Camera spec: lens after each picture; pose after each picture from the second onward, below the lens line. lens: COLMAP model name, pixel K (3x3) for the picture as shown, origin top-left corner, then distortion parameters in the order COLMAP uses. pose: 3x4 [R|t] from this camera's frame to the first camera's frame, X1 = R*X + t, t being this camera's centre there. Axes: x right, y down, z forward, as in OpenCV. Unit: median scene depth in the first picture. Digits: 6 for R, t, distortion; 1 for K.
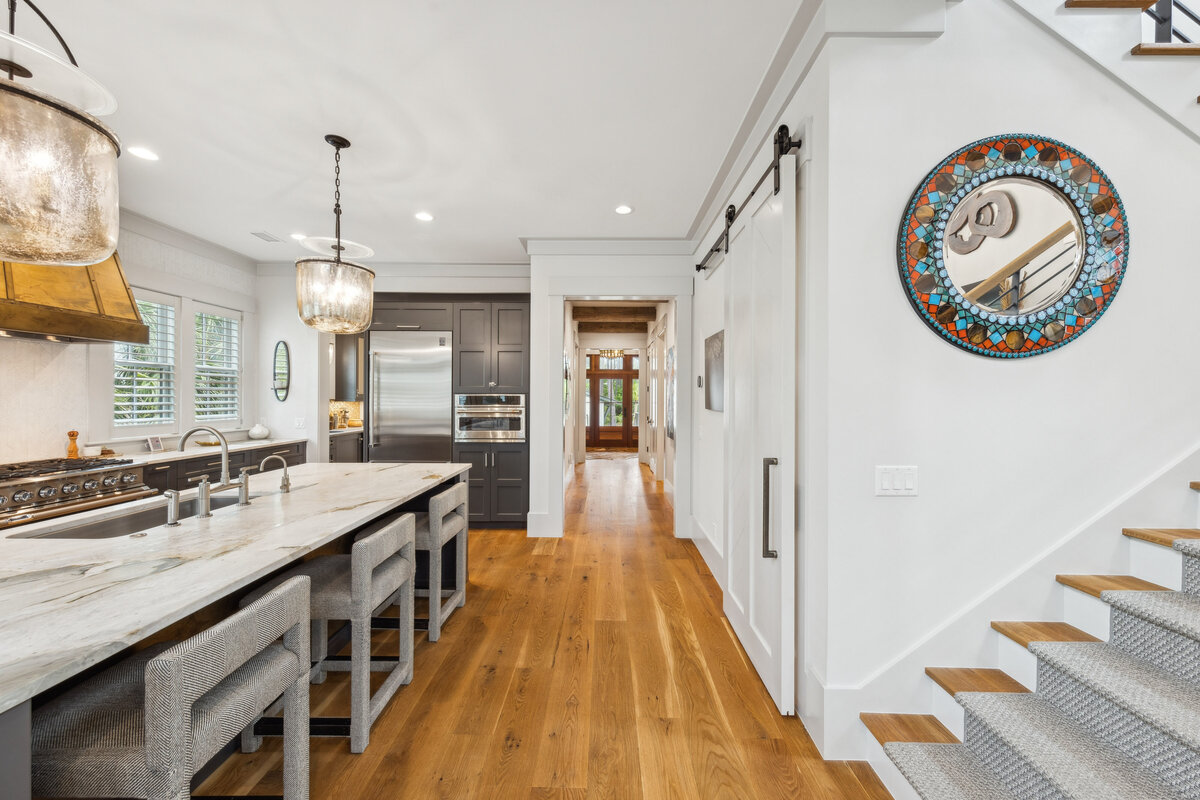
lens RADIAL K [[428.0, 0, 604.3], [0, 428.0, 396.2], [0, 0, 1]] dist [-0.001047, -0.000697]
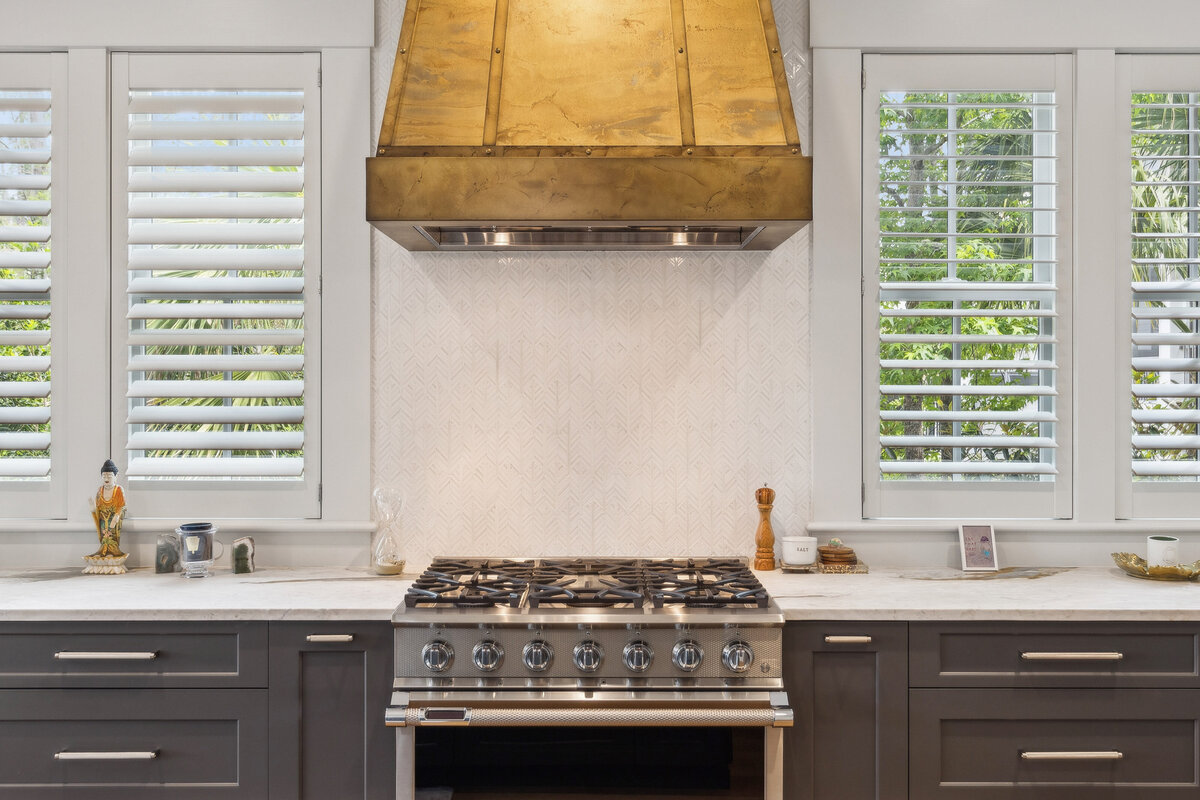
lens RADIAL K [[1162.9, 0, 605.1], [0, 1162.9, 385.6], [0, 0, 1]] dist [0.000994, 0.000000]
pose [[0.000381, -0.006651, -0.999978, -0.226586], [0.000449, 0.999978, -0.006651, 0.000823], [1.000000, -0.000446, 0.000383, 0.772024]]
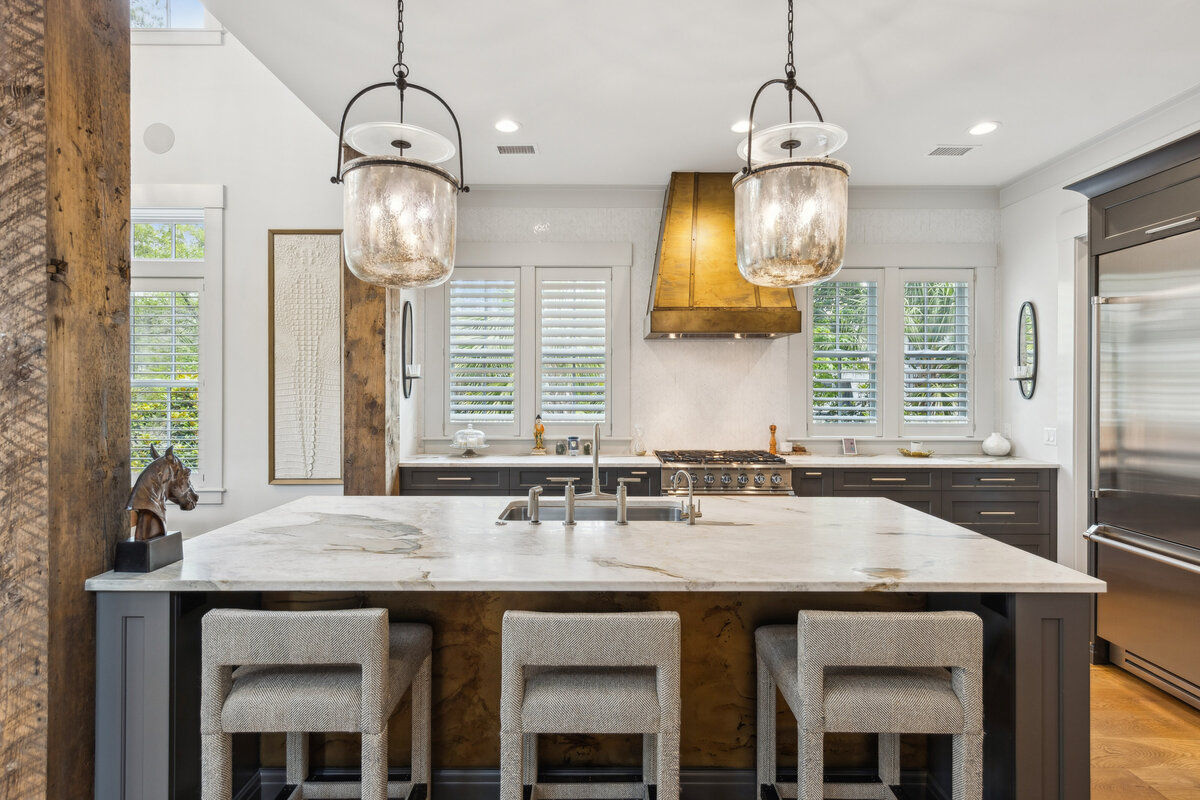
lens RADIAL K [[601.1, 0, 597.9], [0, 601.1, 391.0], [0, 0, 1]] dist [0.001360, 0.001812]
pose [[-0.001740, -0.001202, -0.999998, 0.167467], [-0.001347, 0.999998, -0.001199, 0.002925], [0.999998, 0.001345, -0.001742, 0.523383]]
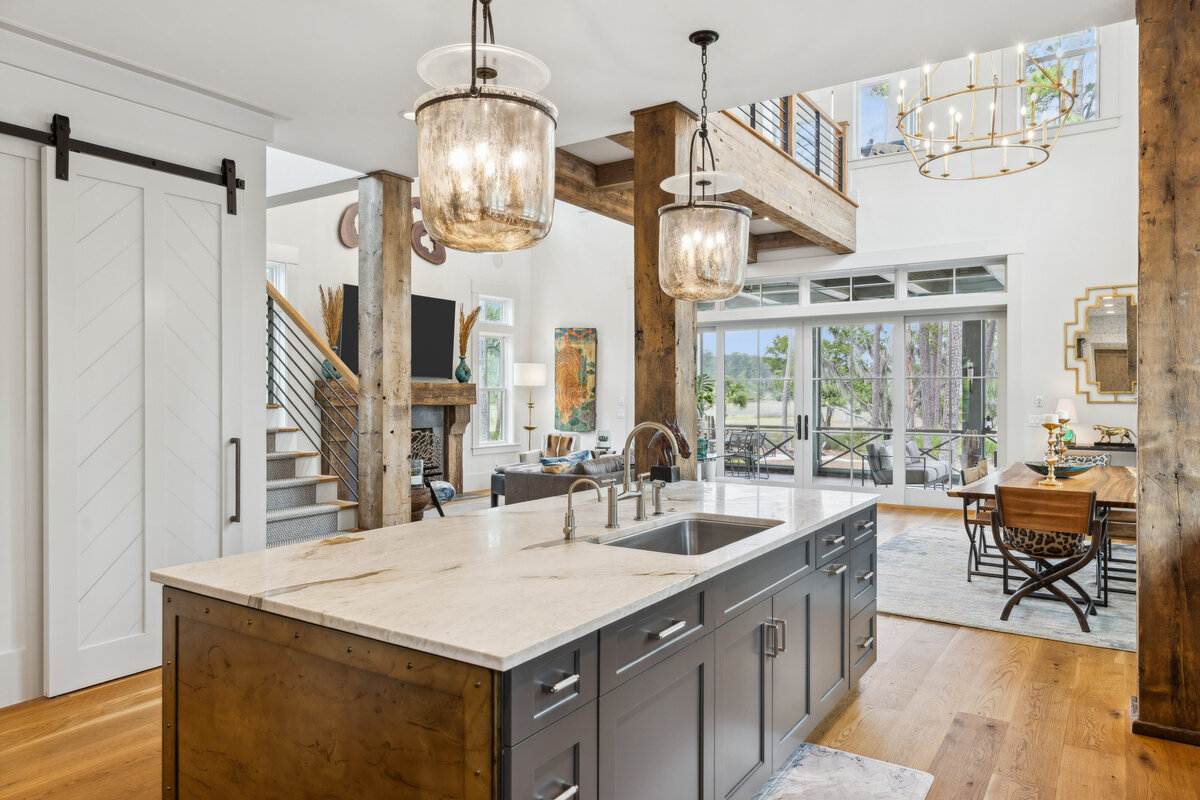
lens RADIAL K [[780.6, 0, 596.4], [0, 780.6, 394.7], [0, 0, 1]] dist [0.010101, 0.000707]
pose [[-0.831758, -0.006202, 0.555104, -0.875161], [-0.004954, 0.999981, 0.003751, 0.007752], [-0.555117, 0.000370, -0.831772, 1.197888]]
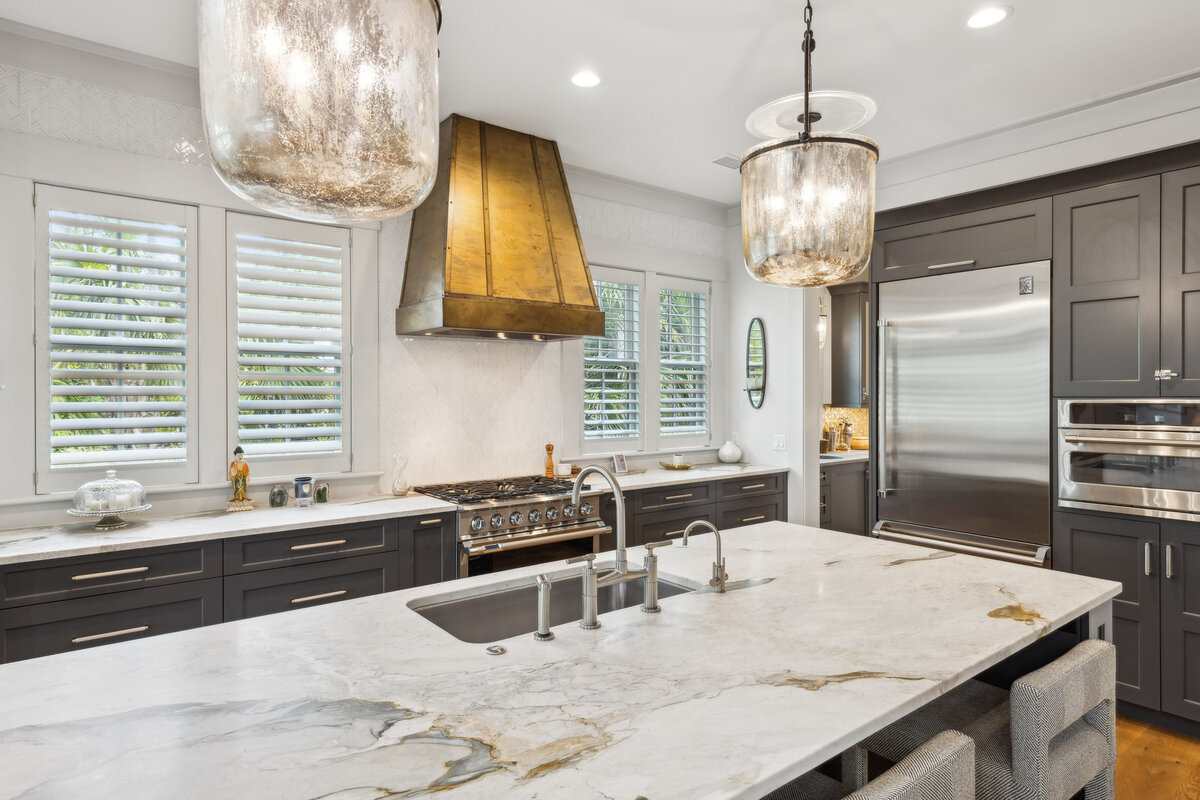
lens RADIAL K [[677.9, 0, 601.9], [0, 677.9, 398.0], [0, 0, 1]] dist [0.000336, 0.006232]
pose [[0.618602, -0.000345, -0.785704, -0.101325], [0.005464, 0.999978, 0.003863, -0.013793], [0.785685, -0.006683, 0.618590, 0.217407]]
